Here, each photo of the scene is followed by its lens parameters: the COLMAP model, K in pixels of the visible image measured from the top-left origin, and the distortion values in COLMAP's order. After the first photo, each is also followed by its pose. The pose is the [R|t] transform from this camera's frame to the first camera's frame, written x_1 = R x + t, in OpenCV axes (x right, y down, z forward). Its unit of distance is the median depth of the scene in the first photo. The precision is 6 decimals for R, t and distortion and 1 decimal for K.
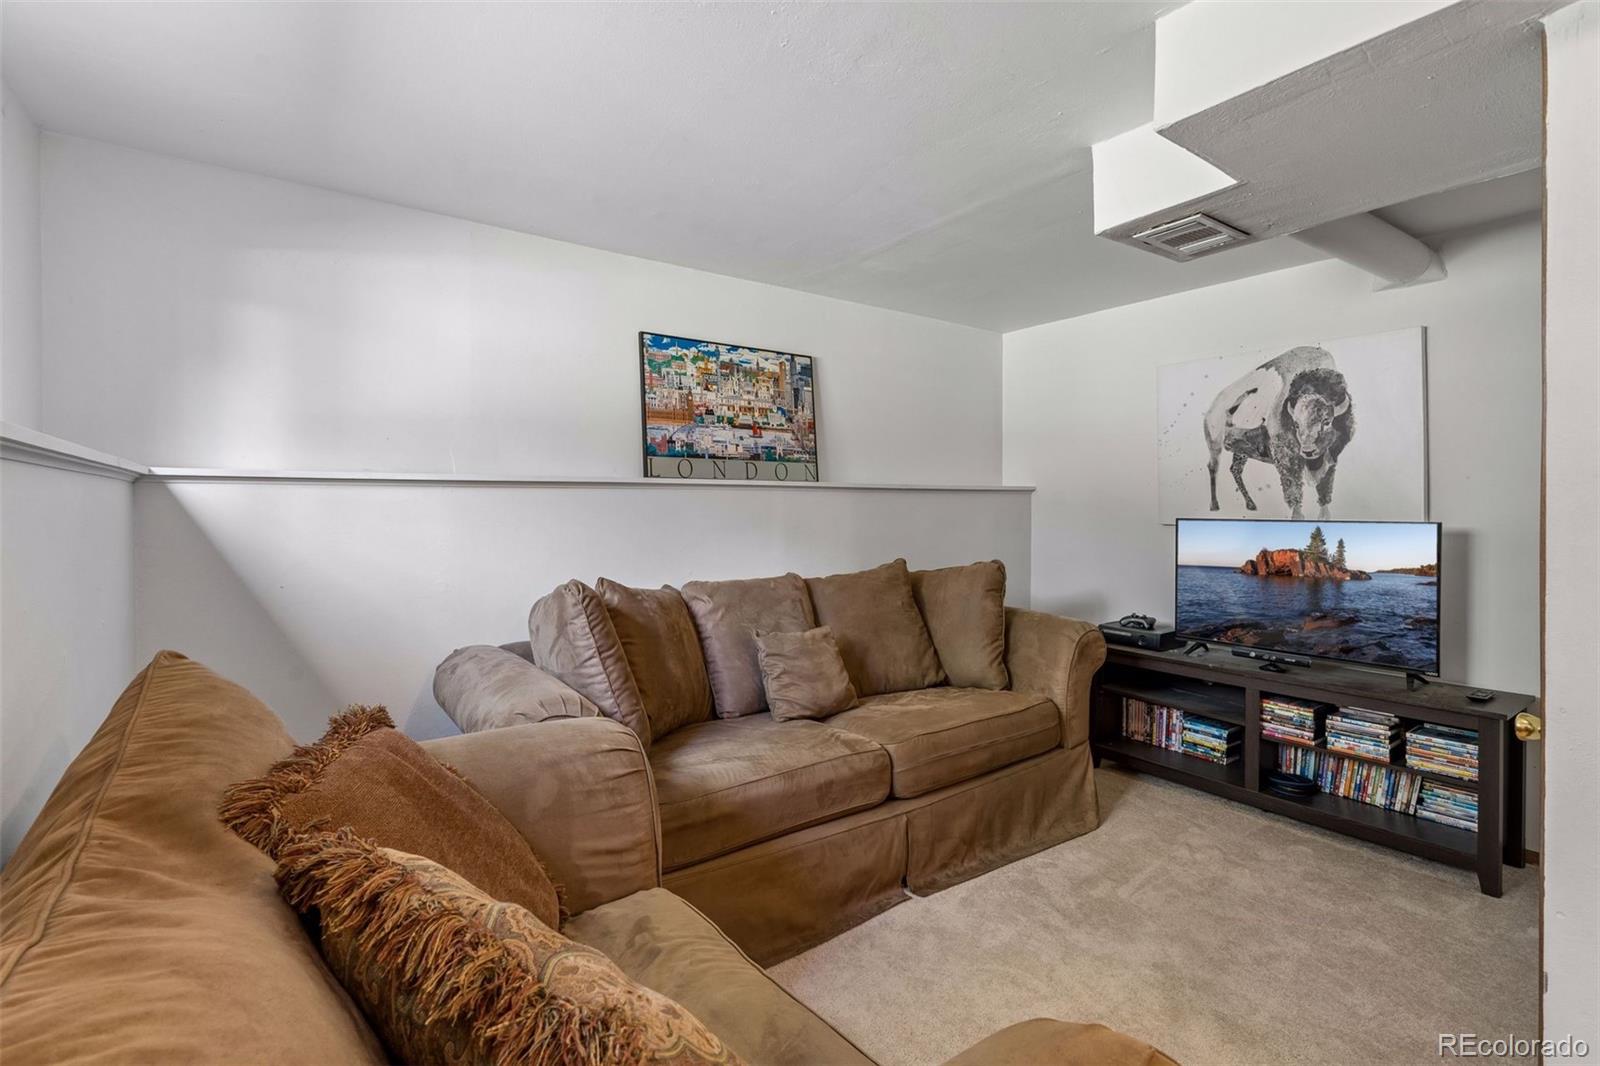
lens RADIAL K [[742.0, 0, 803.9], [0, 742.0, 516.6], [0, 0, 1]] dist [-0.000747, 0.000008]
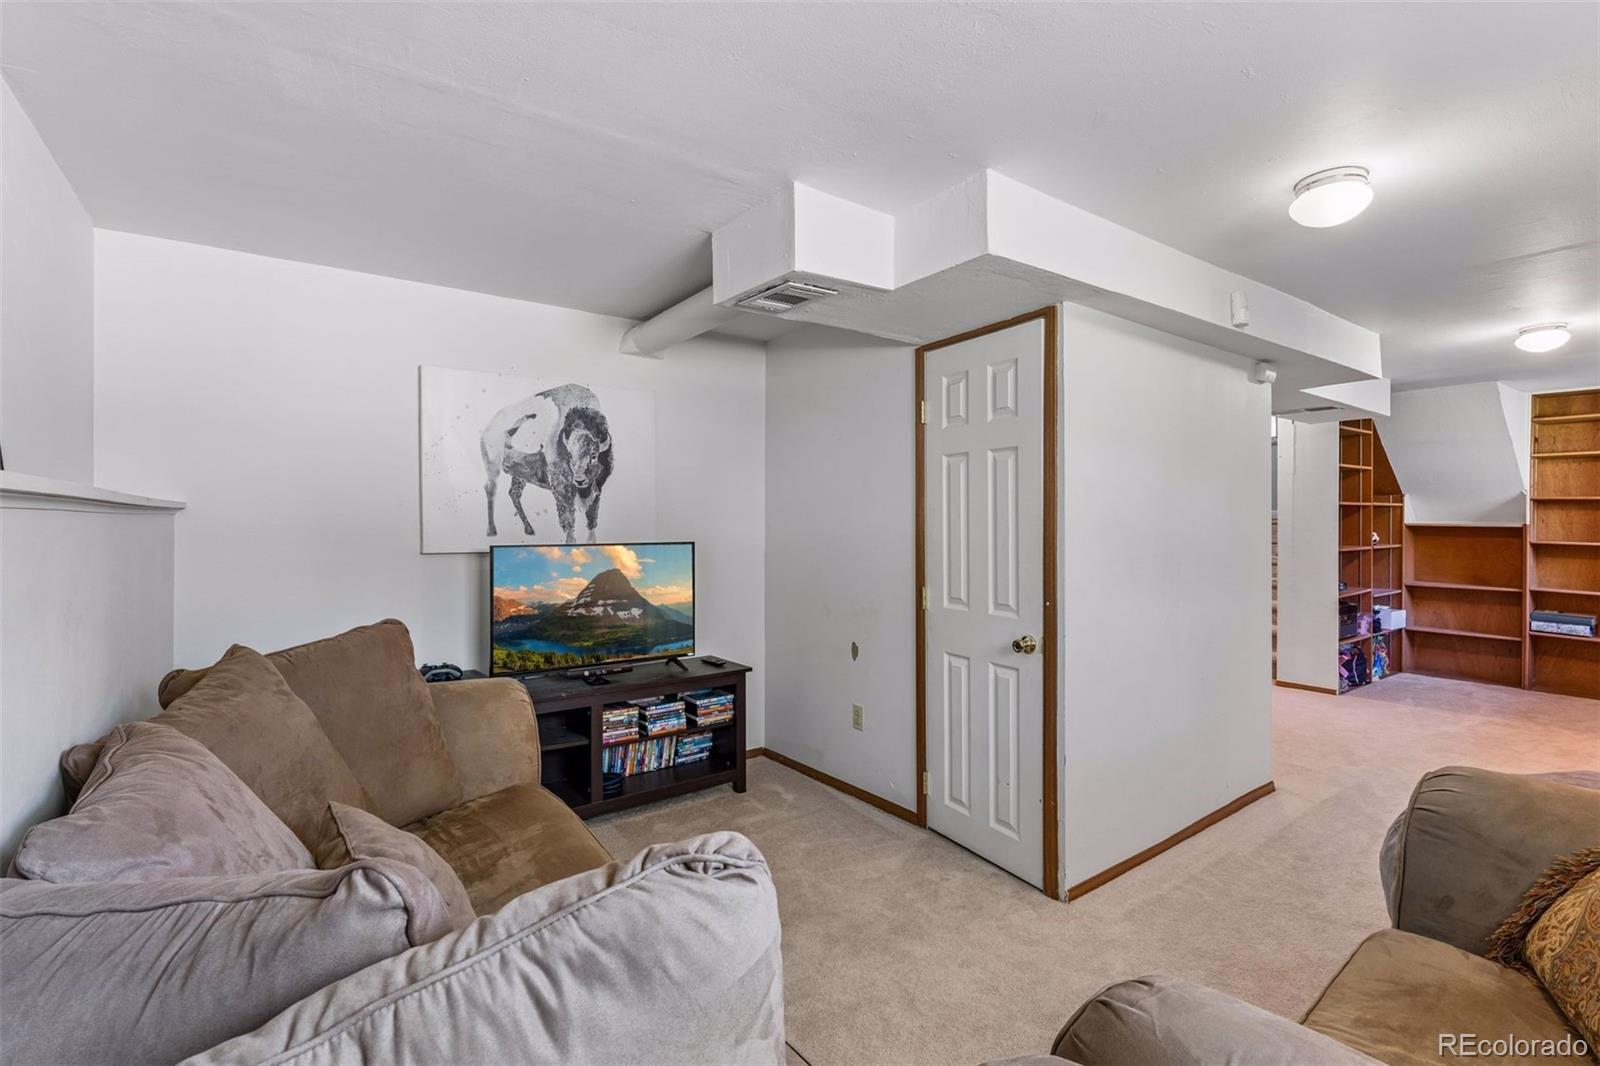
lens RADIAL K [[742.0, 0, 802.8], [0, 742.0, 526.0], [0, 0, 1]] dist [-0.000747, 0.000008]
pose [[-0.005097, -0.010704, 0.999930, -0.406652], [0.015584, 0.999820, 0.010782, -0.026284], [-0.999866, 0.015637, -0.004929, 0.646742]]
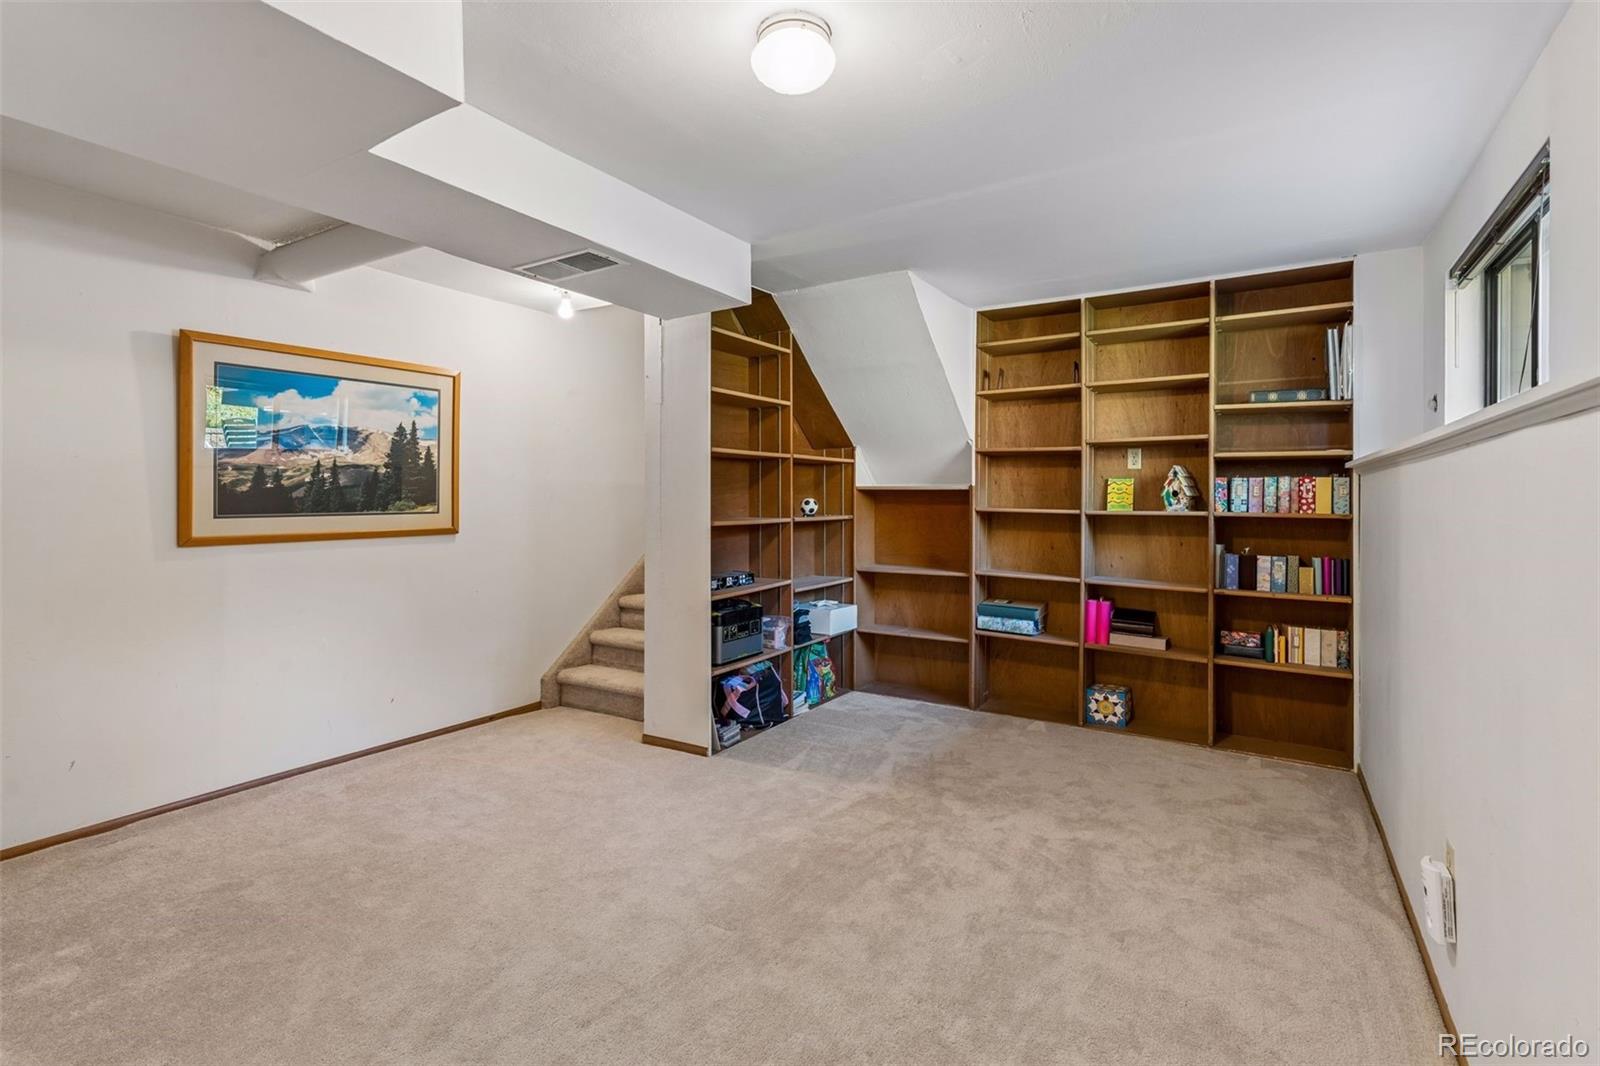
lens RADIAL K [[742.0, 0, 815.2], [0, 742.0, 499.9], [0, 0, 1]] dist [-0.000747, 0.000008]
pose [[-0.385348, -0.001803, 0.922770, 0.232475], [0.015233, 0.999849, 0.008314, 0.024764], [-0.922646, 0.017260, -0.385262, -0.301711]]
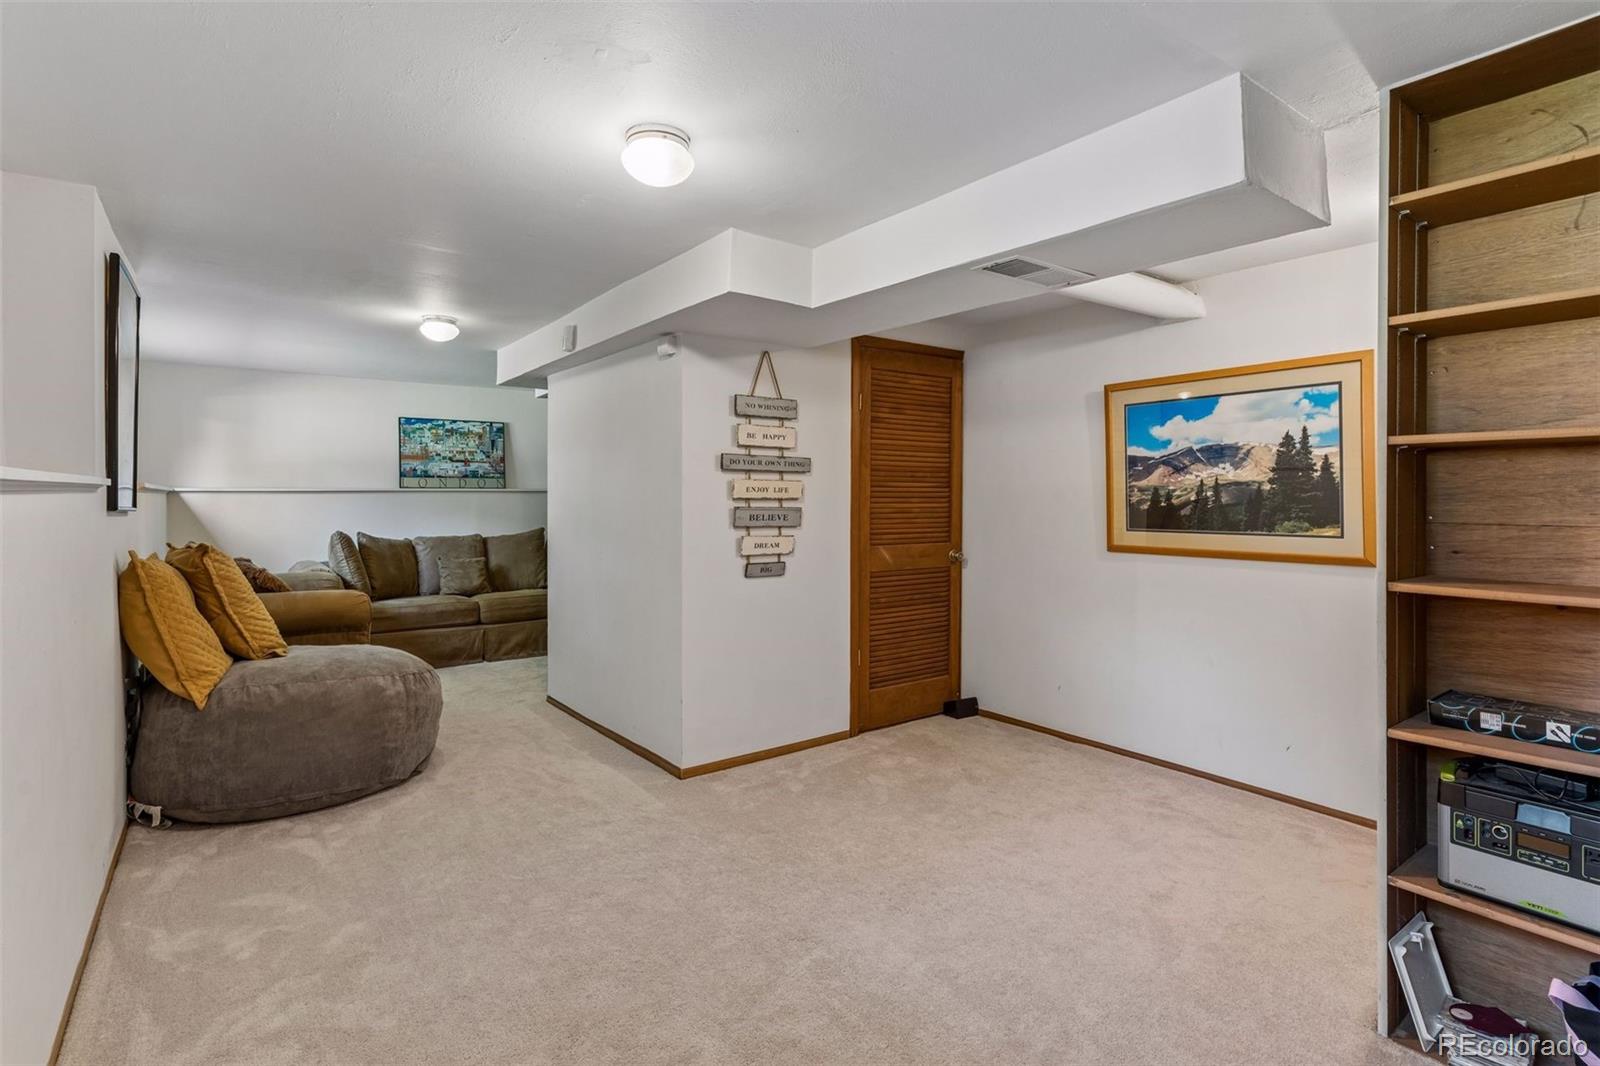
lens RADIAL K [[779.3, 0, 789.3], [0, 779.3, 503.9], [0, 0, 1]] dist [0.003368, 0.000439]
pose [[0.999981, -0.002778, 0.005486, 0.864899], [0.002801, 0.999988, -0.004092, 0.005178], [-0.005475, 0.004107, 0.999977, -1.195442]]
